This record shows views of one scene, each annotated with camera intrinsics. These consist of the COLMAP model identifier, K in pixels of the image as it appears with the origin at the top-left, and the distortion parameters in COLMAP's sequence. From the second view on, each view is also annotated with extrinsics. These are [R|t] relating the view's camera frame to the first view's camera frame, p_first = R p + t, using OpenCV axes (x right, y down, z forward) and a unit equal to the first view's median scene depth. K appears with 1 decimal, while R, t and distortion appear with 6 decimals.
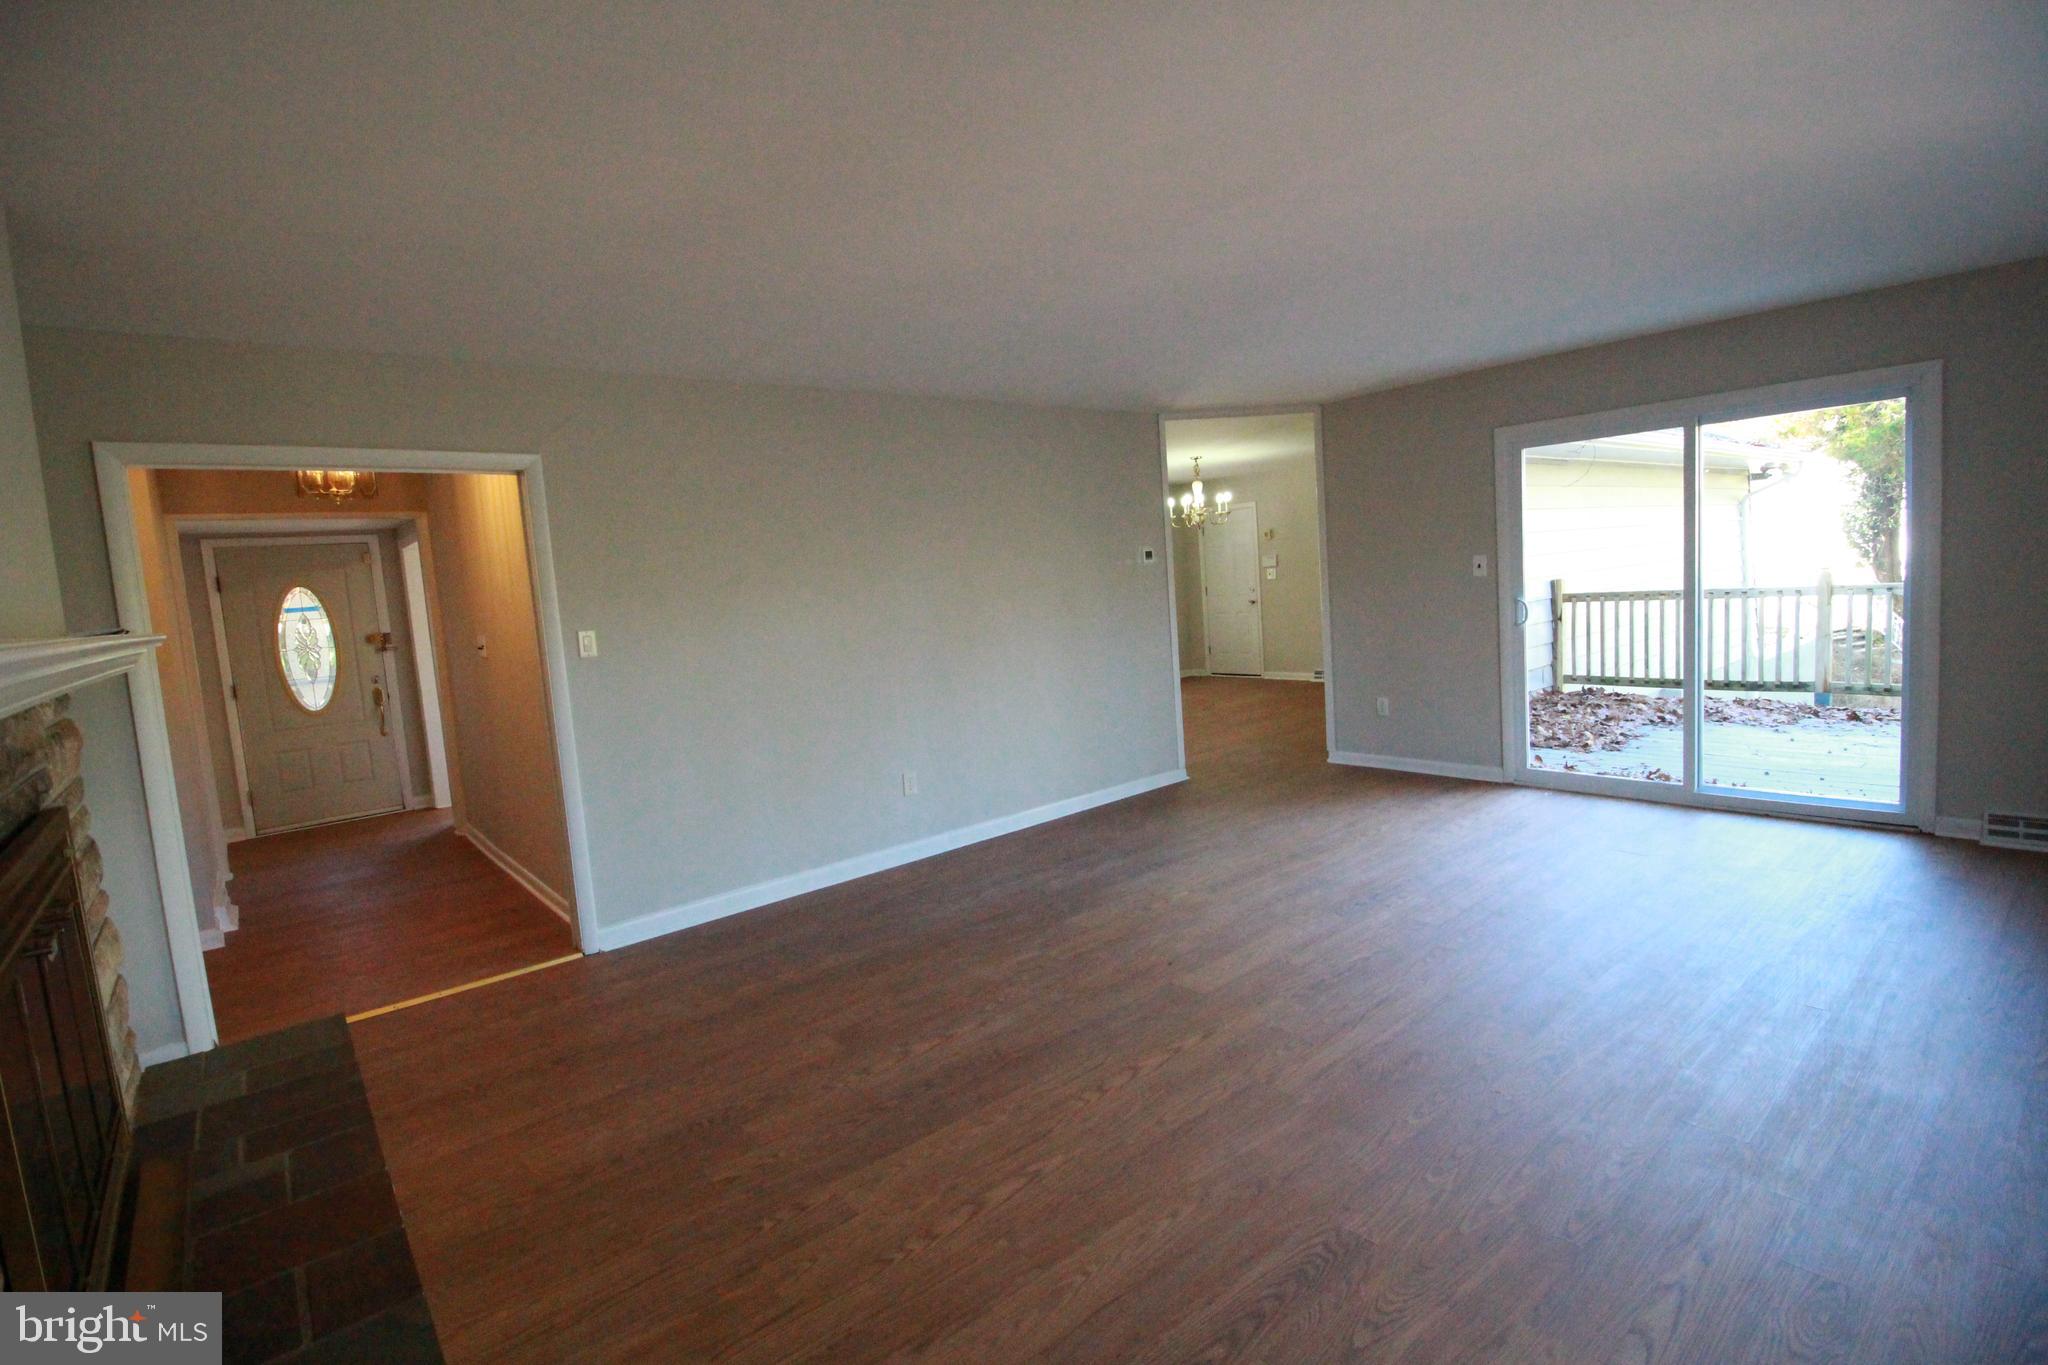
lens RADIAL K [[951.8, 0, 1030.1], [0, 951.8, 673.0], [0, 0, 1]] dist [-0.001736, -0.008213]
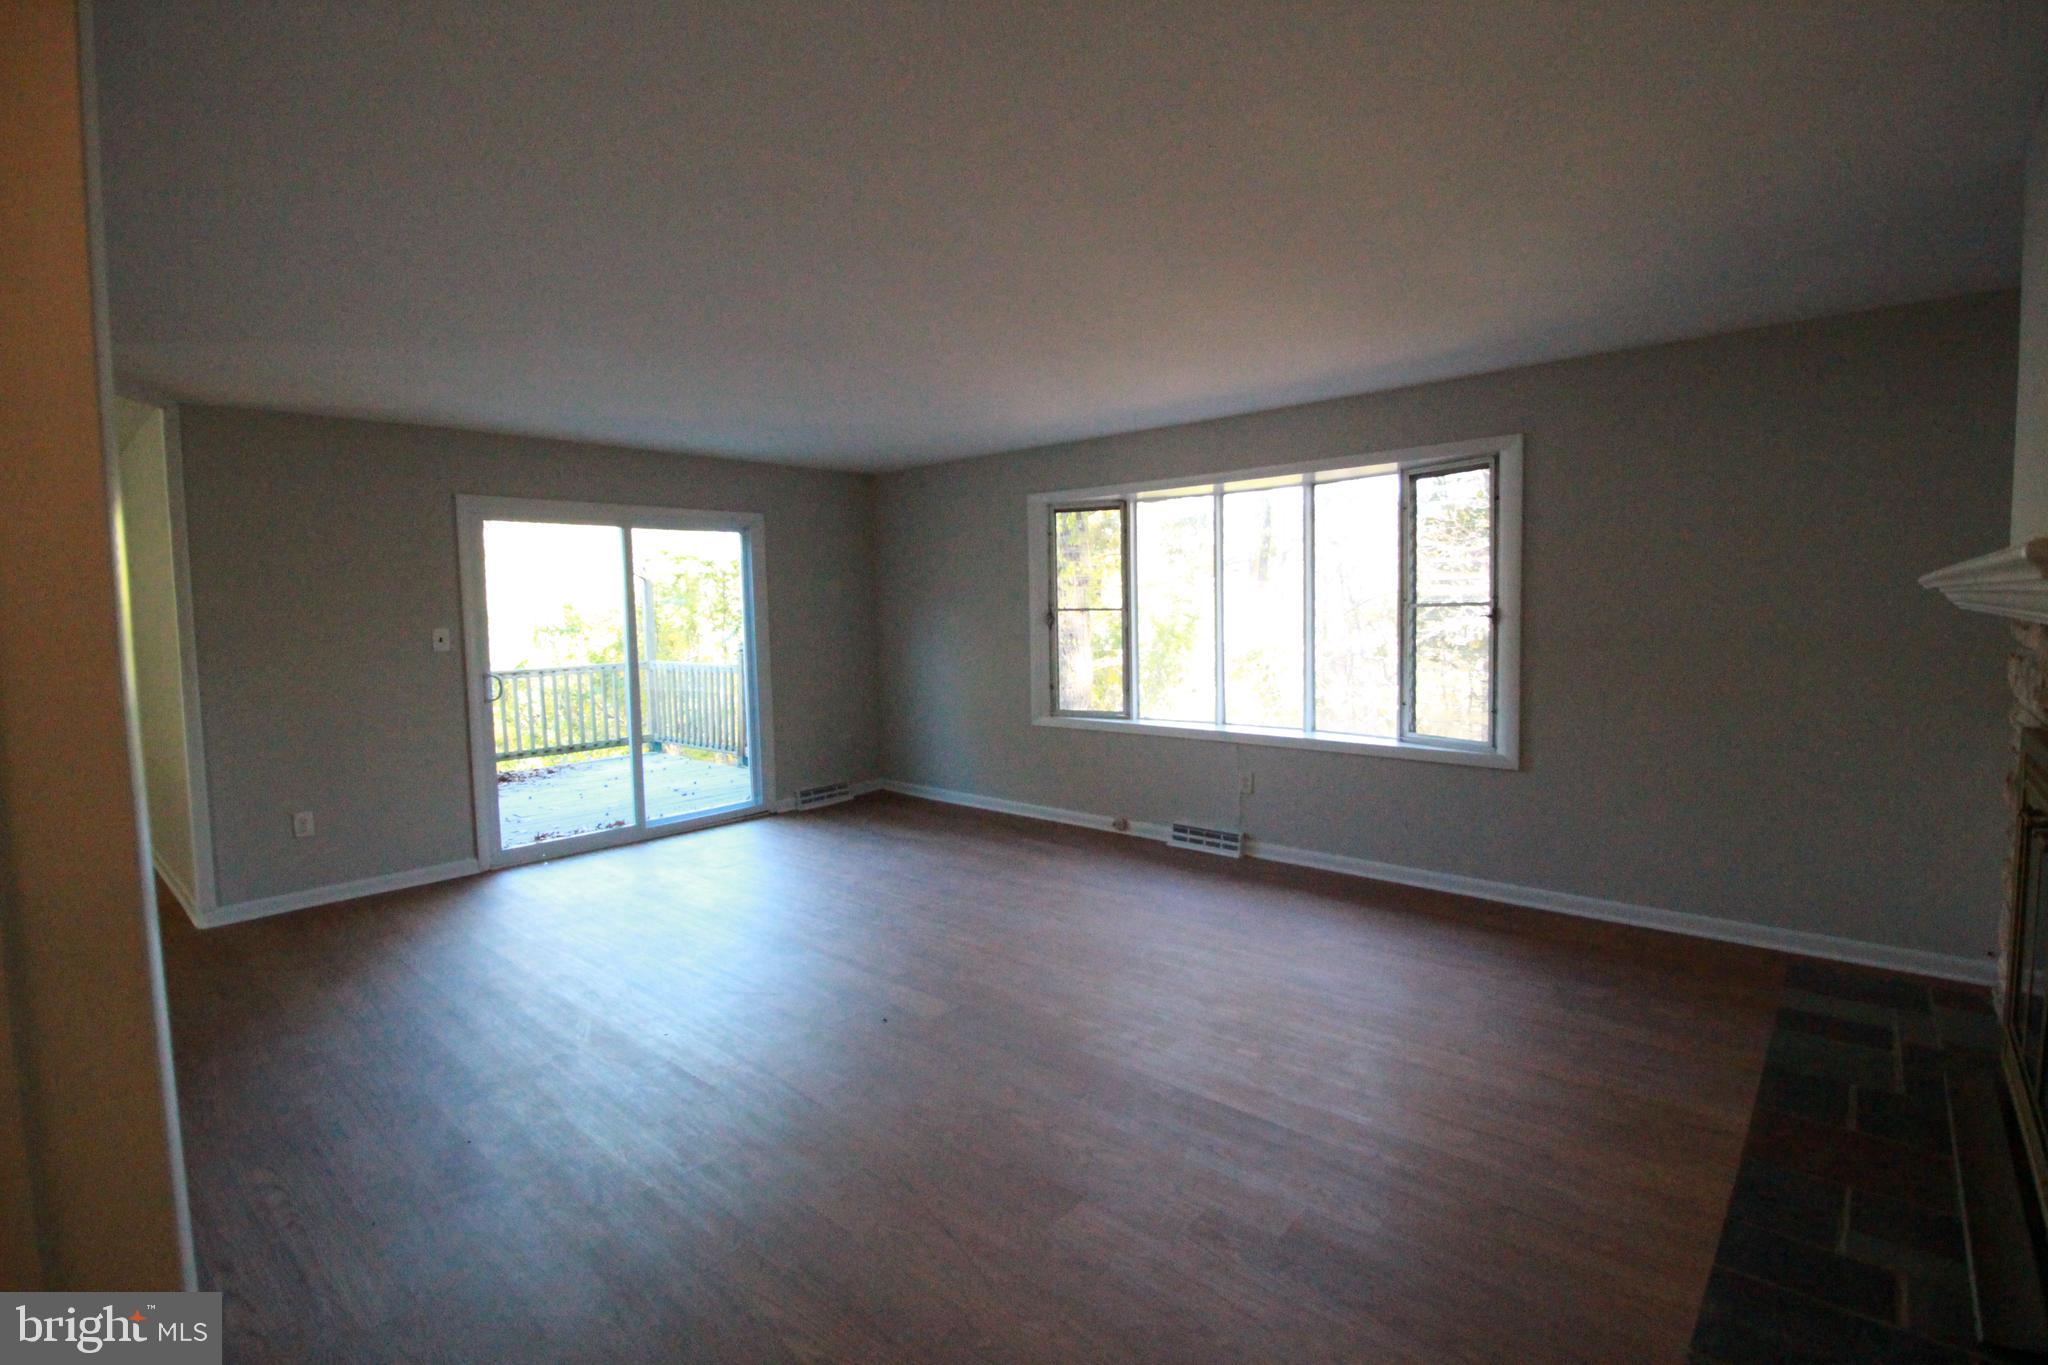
lens RADIAL K [[951.8, 0, 1029.1], [0, 951.8, 672.5], [0, 0, 1]] dist [-0.001736, -0.008213]
pose [[-0.122994, 0.006954, 0.992383, -0.494986], [0.131683, 0.991248, 0.009374, -0.016723], [-0.983632, 0.131833, -0.122833, 0.569098]]
